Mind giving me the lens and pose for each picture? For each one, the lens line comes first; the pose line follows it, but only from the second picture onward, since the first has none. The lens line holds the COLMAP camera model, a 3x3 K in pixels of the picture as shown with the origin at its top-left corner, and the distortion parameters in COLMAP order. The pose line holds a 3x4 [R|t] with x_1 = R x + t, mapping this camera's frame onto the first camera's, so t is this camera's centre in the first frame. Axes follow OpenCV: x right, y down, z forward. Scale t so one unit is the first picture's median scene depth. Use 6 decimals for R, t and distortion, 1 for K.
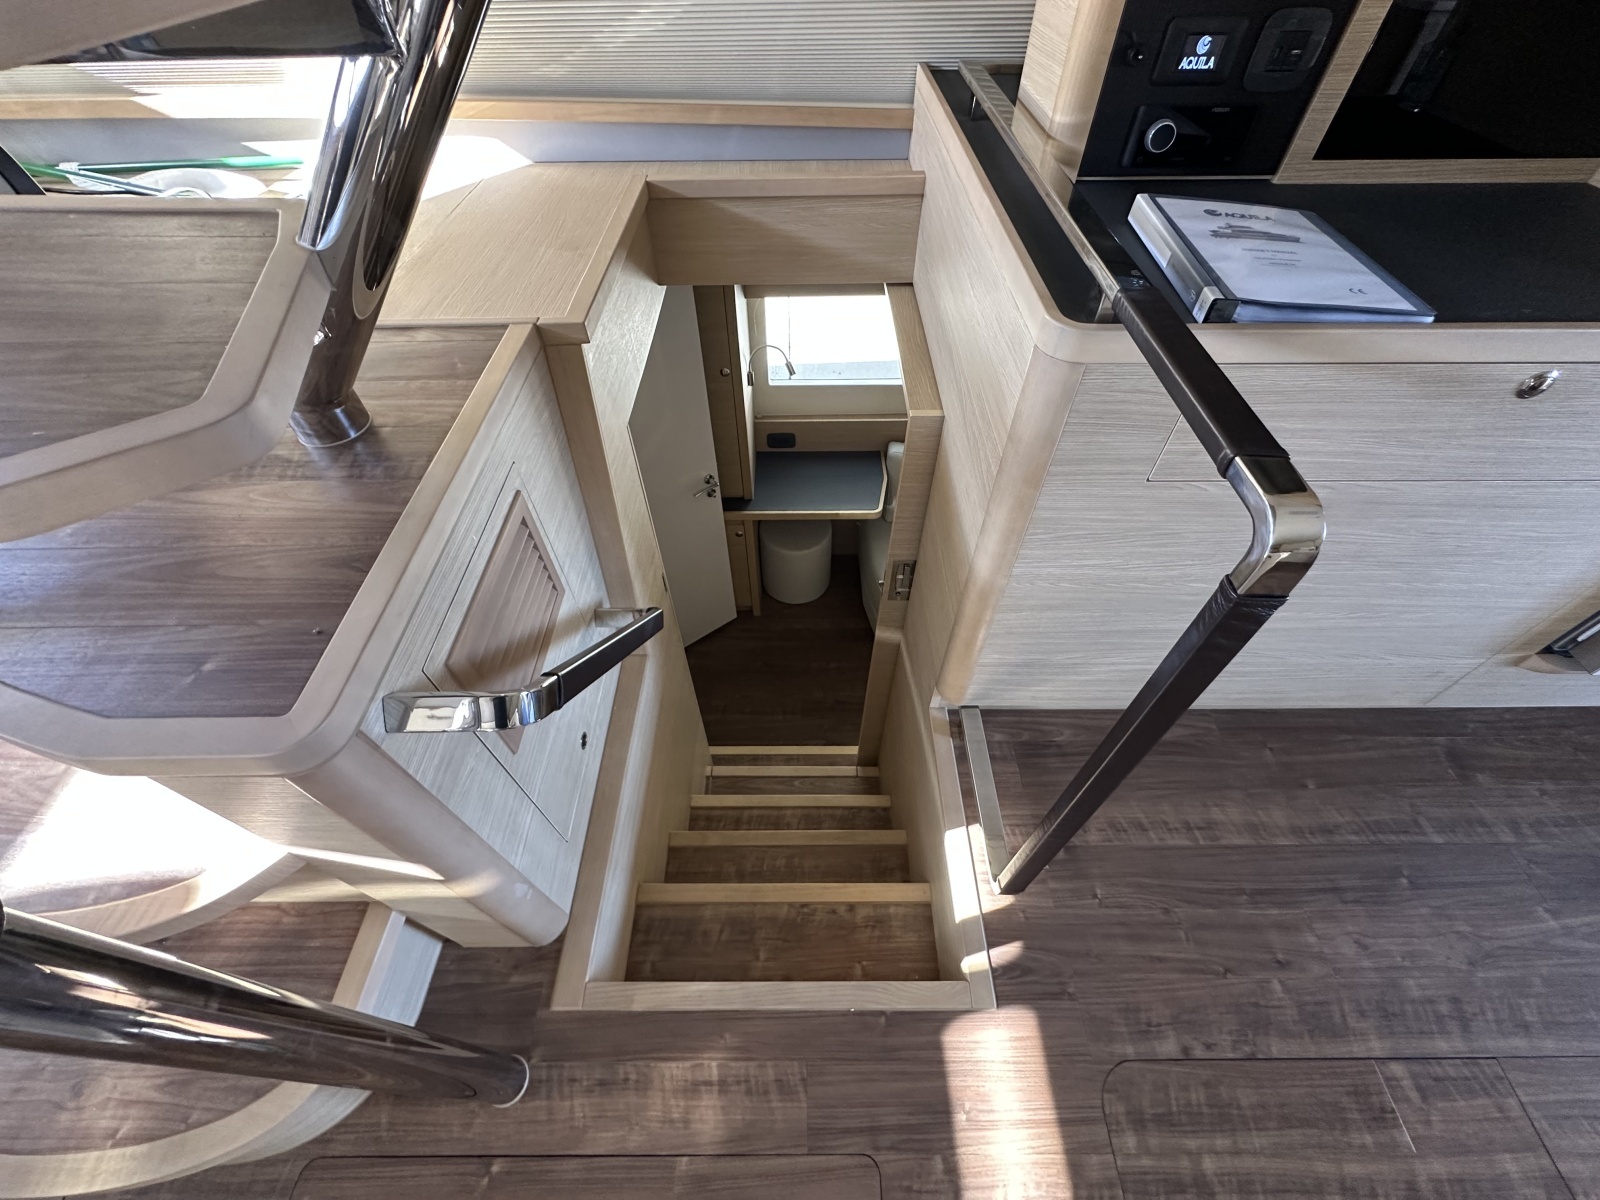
lens RADIAL K [[640.3, 0, 804.2], [0, 640.3, 599.1], [0, 0, 1]] dist [-0.006600, 0.001320]
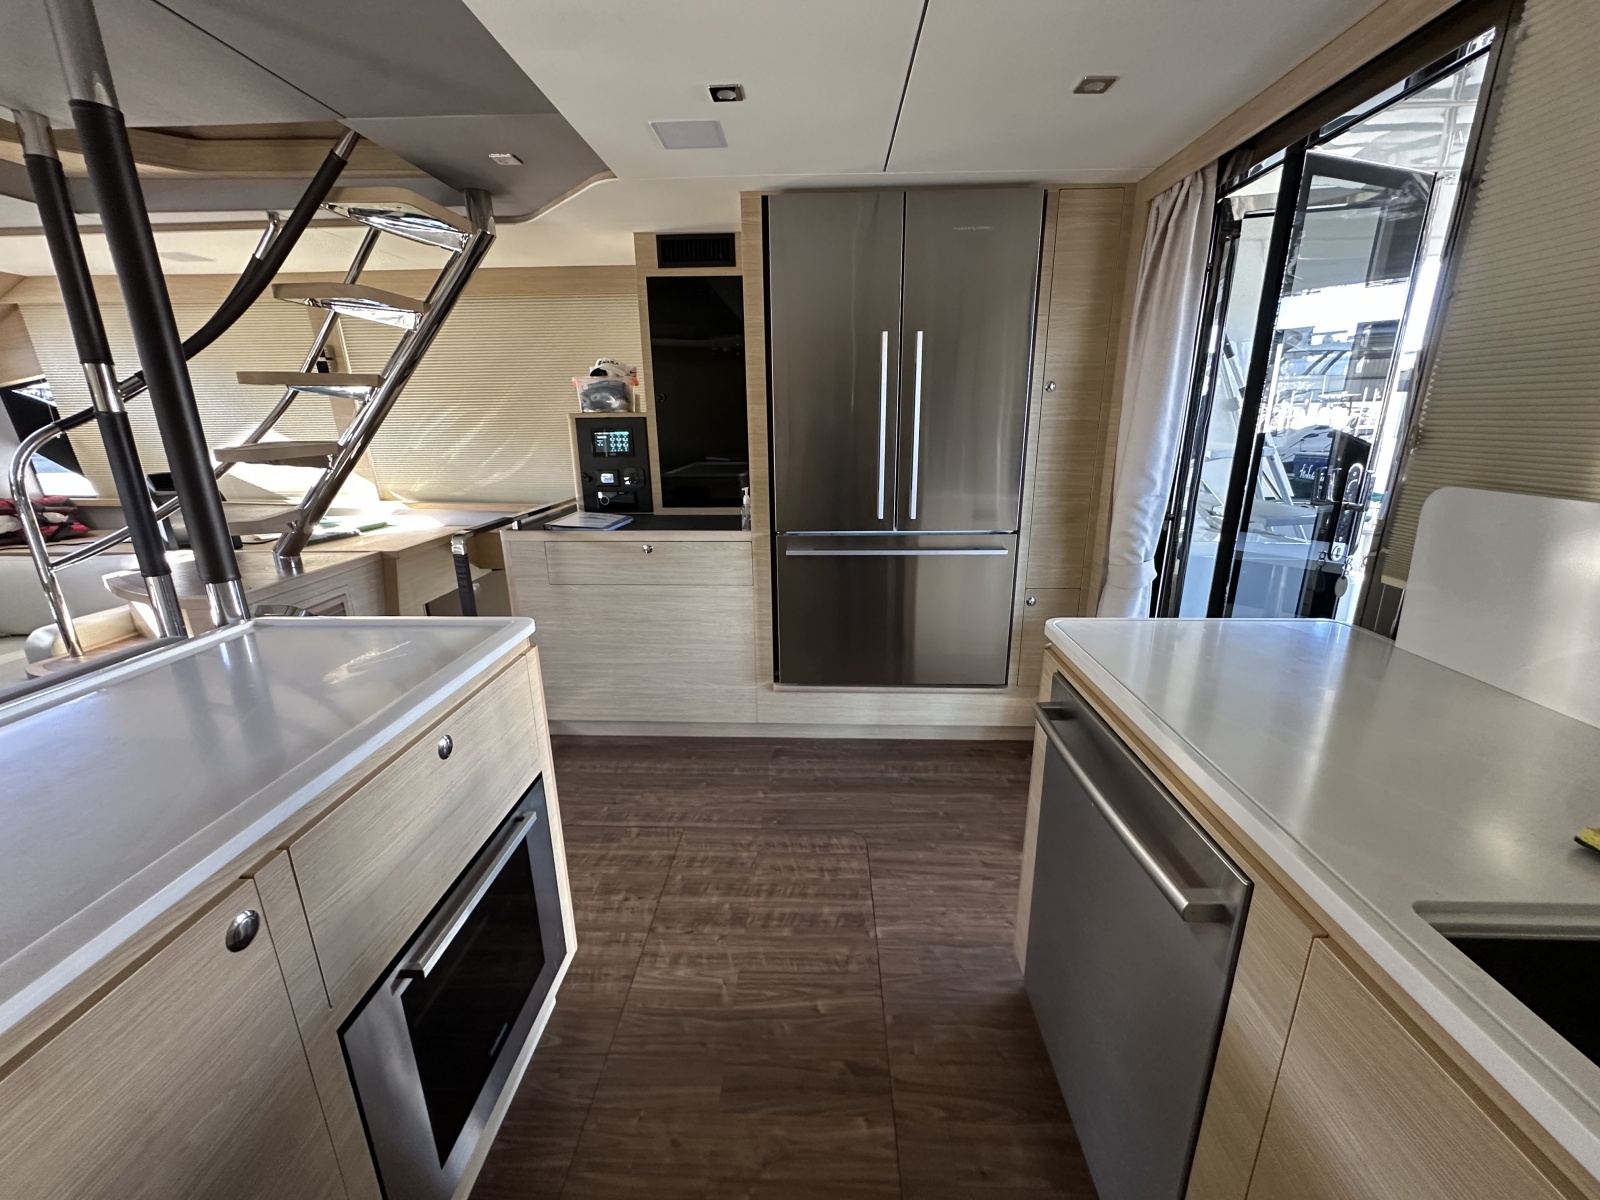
lens RADIAL K [[640.3, 0, 798.5], [0, 640.3, 589.2], [0, 0, 1]] dist [-0.006600, 0.001320]
pose [[0.999430, 0.011713, -0.031676, 1.310763], [-0.027728, 0.820042, -0.571632, 1.097075], [0.019280, 0.572184, 0.819899, -1.011543]]
